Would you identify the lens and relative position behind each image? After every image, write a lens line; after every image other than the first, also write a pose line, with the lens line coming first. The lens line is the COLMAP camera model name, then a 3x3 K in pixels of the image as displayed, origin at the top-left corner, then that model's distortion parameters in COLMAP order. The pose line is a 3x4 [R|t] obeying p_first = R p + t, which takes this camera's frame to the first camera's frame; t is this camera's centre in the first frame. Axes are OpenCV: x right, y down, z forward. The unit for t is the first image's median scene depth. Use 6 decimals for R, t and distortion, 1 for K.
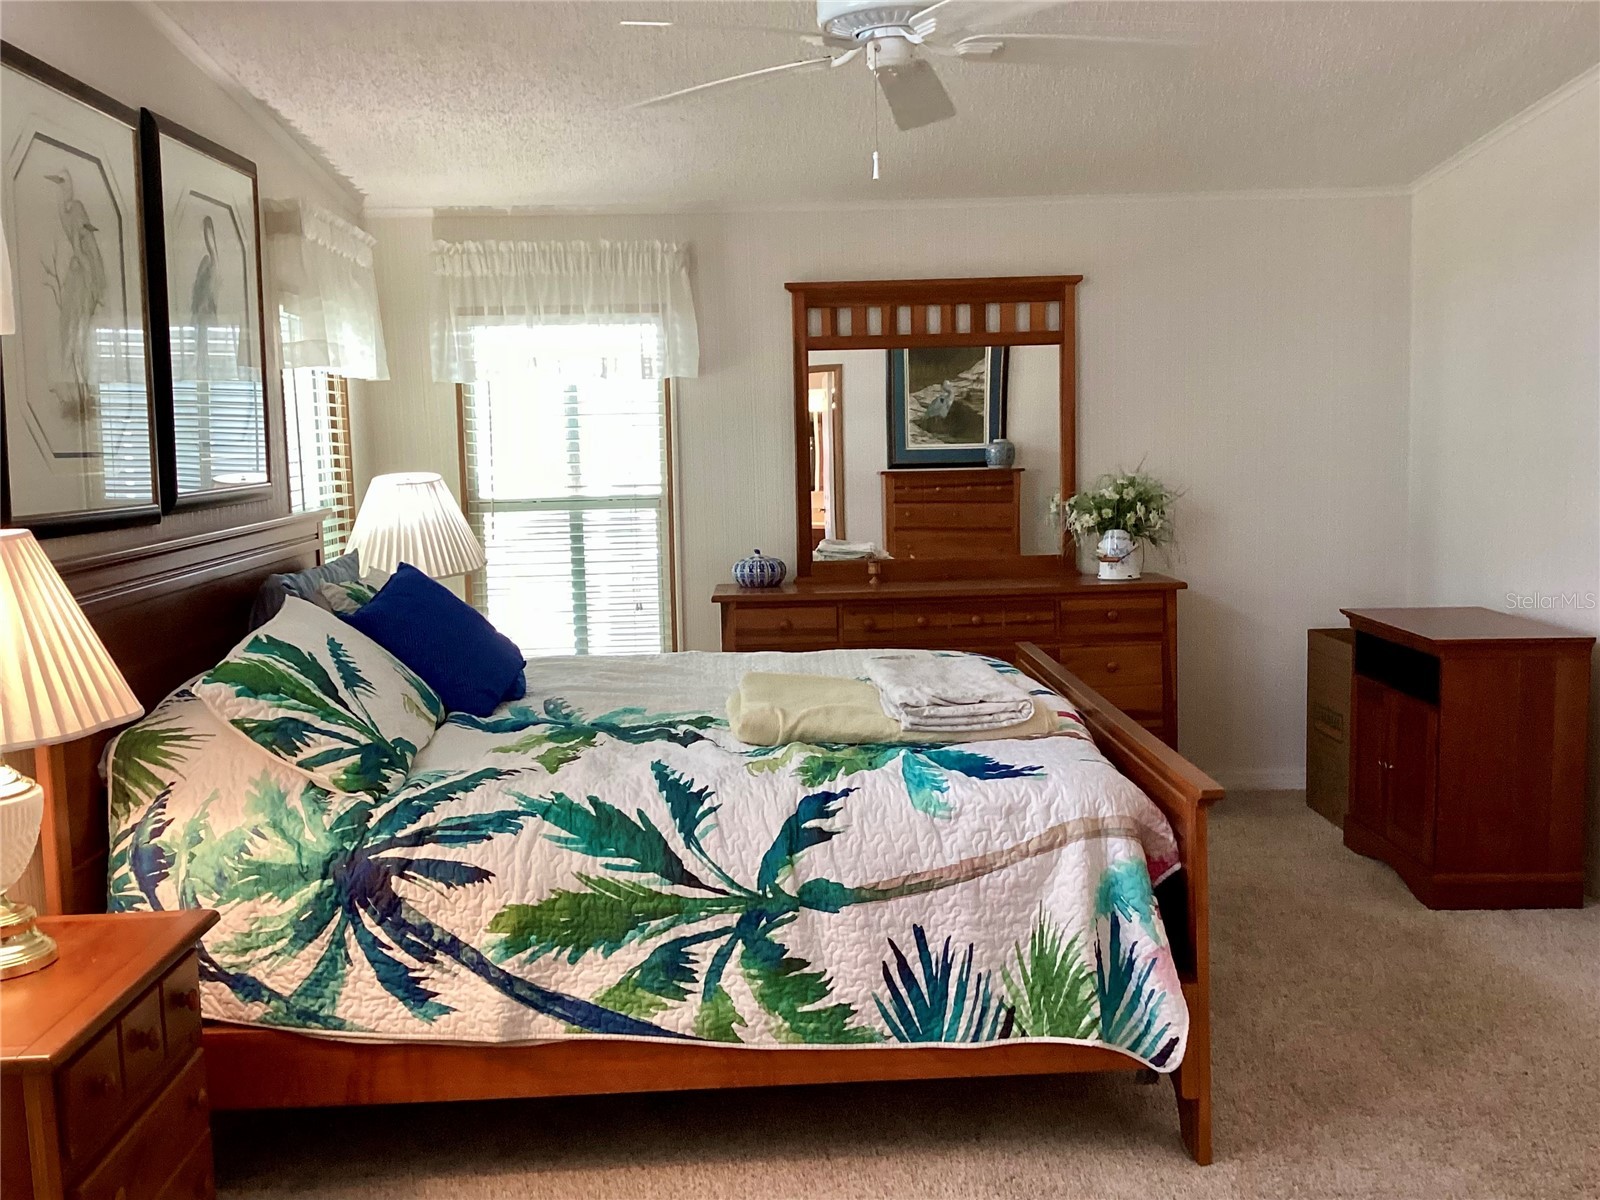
lens RADIAL K [[1626.5, 0, 801.4], [0, 1626.5, 591.3], [0, 0, 1]] dist [0.059961, 0.000000]
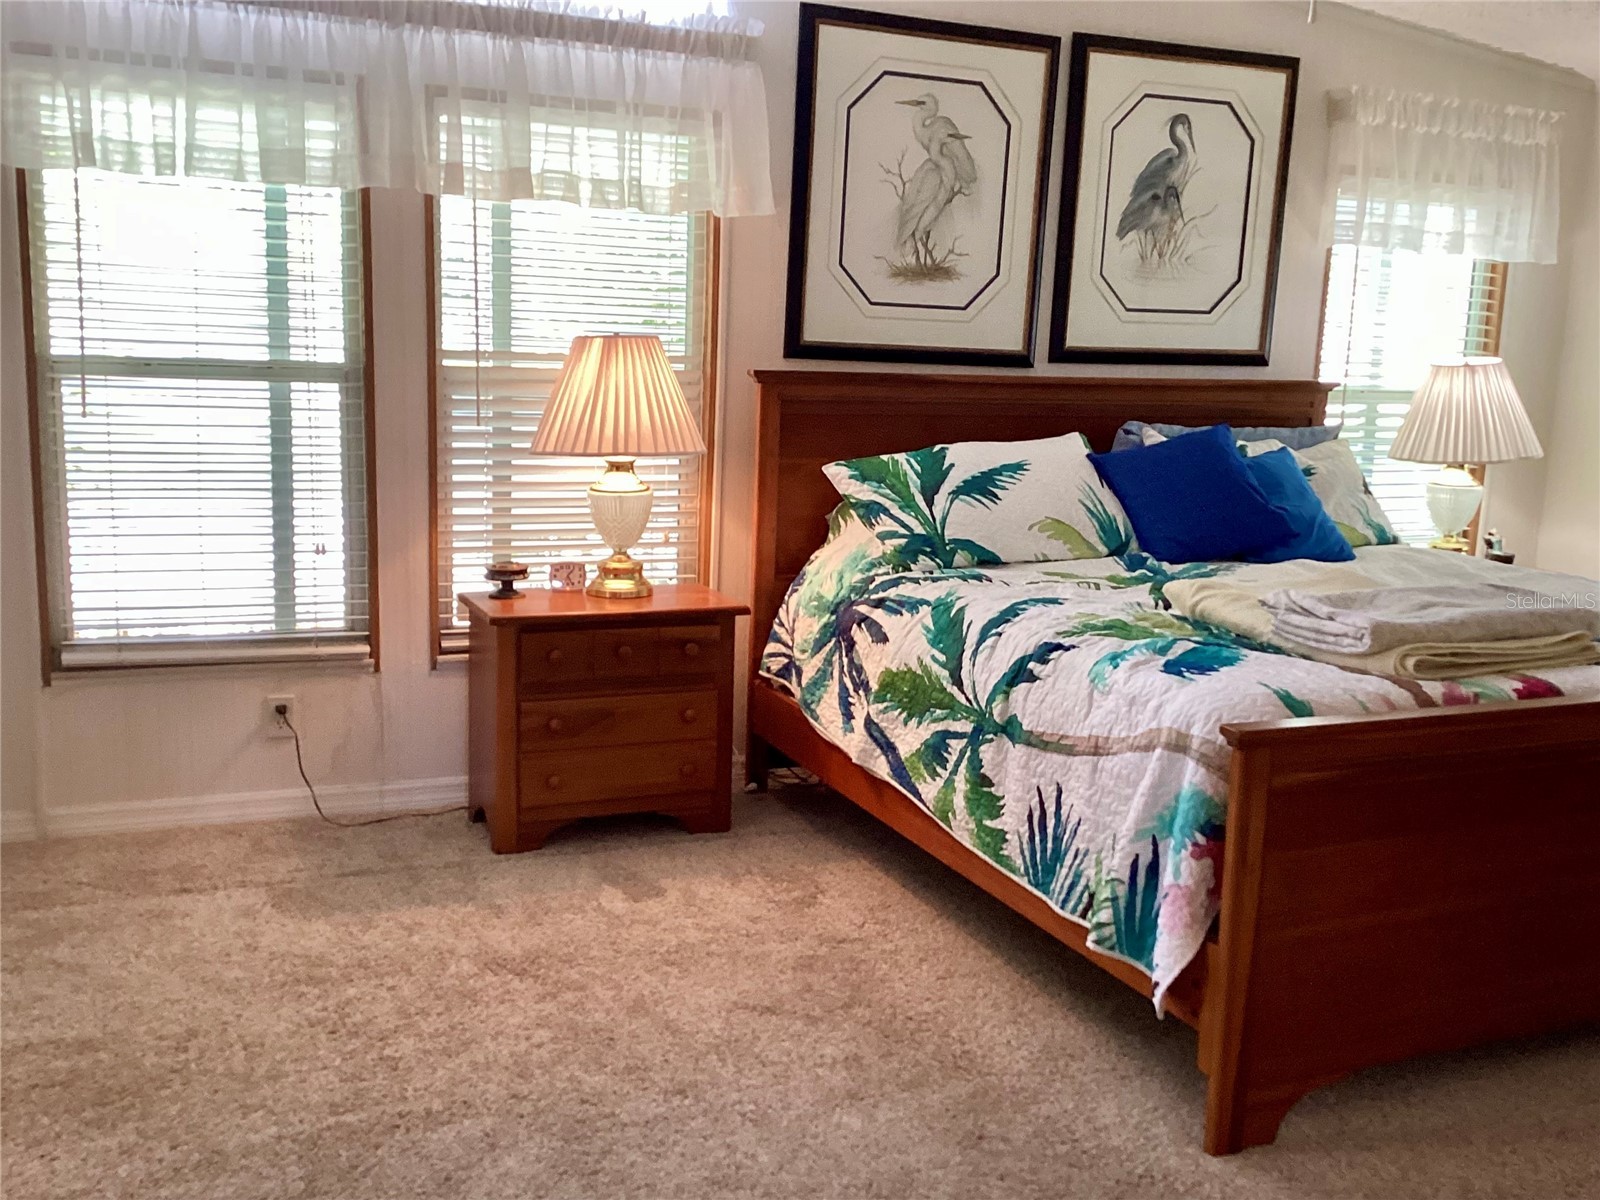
lens RADIAL K [[1626.5, 0, 806.9], [0, 1626.5, 606.7], [0, 0, 1]] dist [0.059961, 0.000000]
pose [[0.349858, 0.202412, -0.914674, 0.939166], [-0.139489, 0.976750, 0.162795, -0.049923], [0.926360, 0.070632, 0.369958, 0.468414]]
